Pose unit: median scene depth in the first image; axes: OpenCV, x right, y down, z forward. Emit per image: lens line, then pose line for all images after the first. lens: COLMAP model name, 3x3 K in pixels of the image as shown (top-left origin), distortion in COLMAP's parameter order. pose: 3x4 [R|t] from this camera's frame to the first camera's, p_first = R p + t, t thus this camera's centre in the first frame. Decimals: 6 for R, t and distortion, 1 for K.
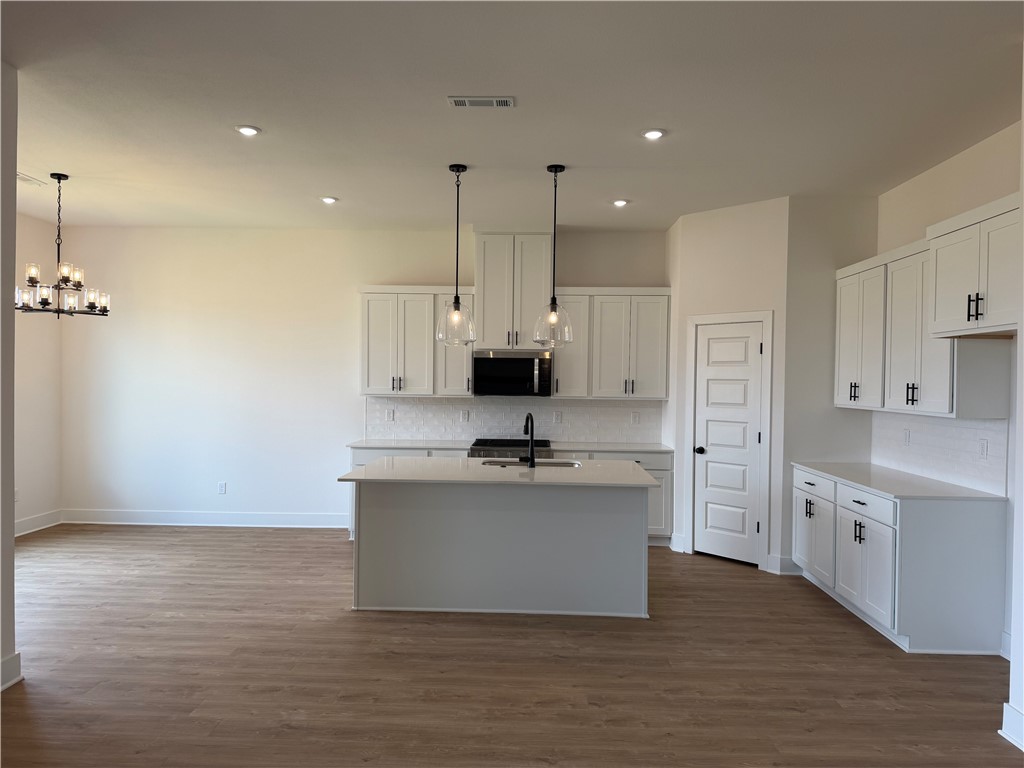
lens RADIAL K [[706.1, 0, 484.9], [0, 706.1, 380.7], [0, 0, 1]] dist [0.048463, -0.060456]
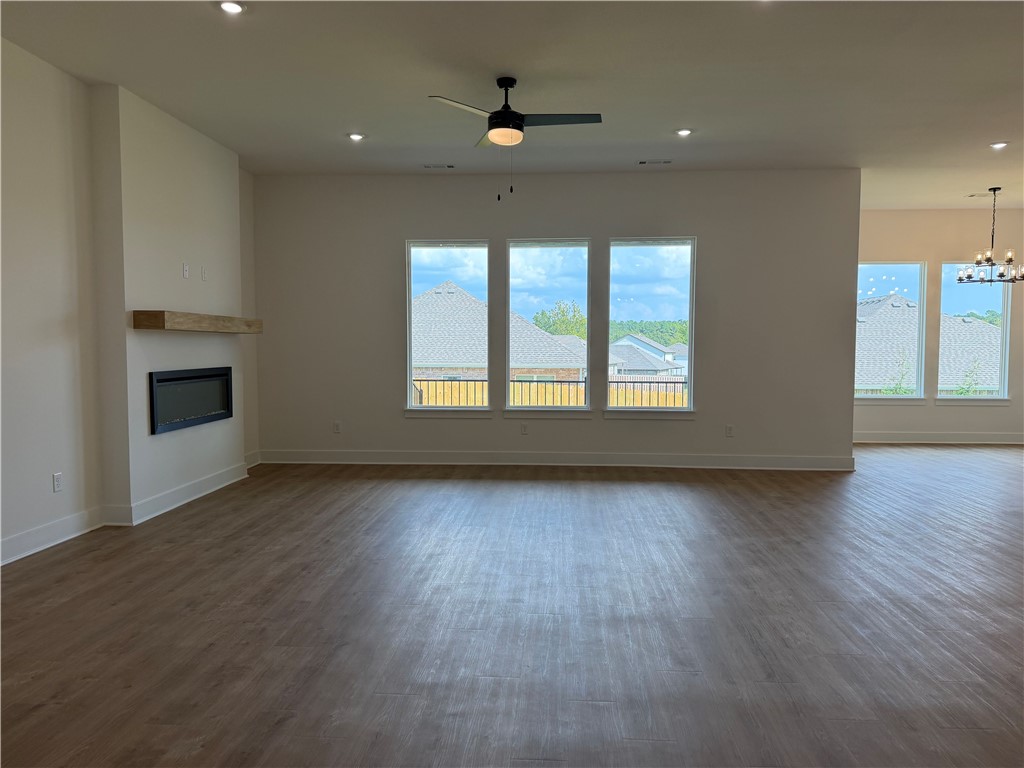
lens RADIAL K [[706.1, 0, 514.6], [0, 706.1, 384.3], [0, 0, 1]] dist [0.048463, -0.060456]
pose [[-0.024516, 0.040149, -0.998893, 0.762981], [-0.007984, 0.999153, 0.040356, 0.053817], [0.999668, 0.008965, -0.024174, 0.038486]]
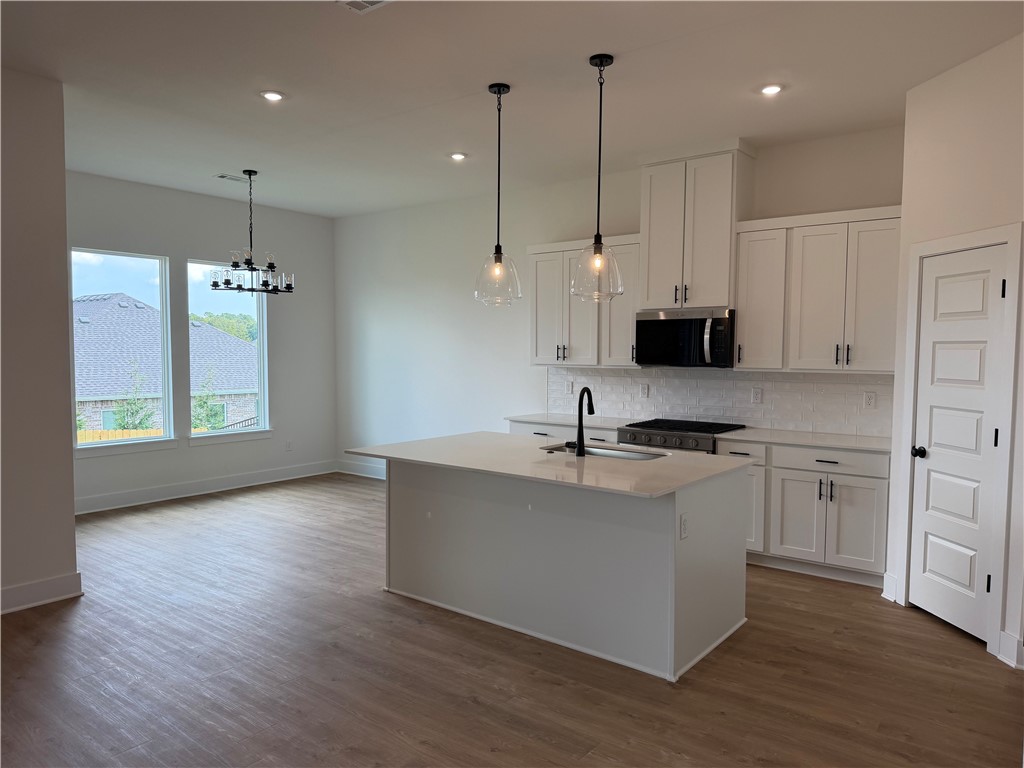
lens RADIAL K [[706.1, 0, 505.7], [0, 706.1, 387.2], [0, 0, 1]] dist [0.048463, -0.060456]
pose [[0.818157, 0.023400, -0.574518, 0.342522], [0.002683, 0.999005, 0.044510, 0.008481], [0.574988, -0.037957, 0.817281, 0.236436]]
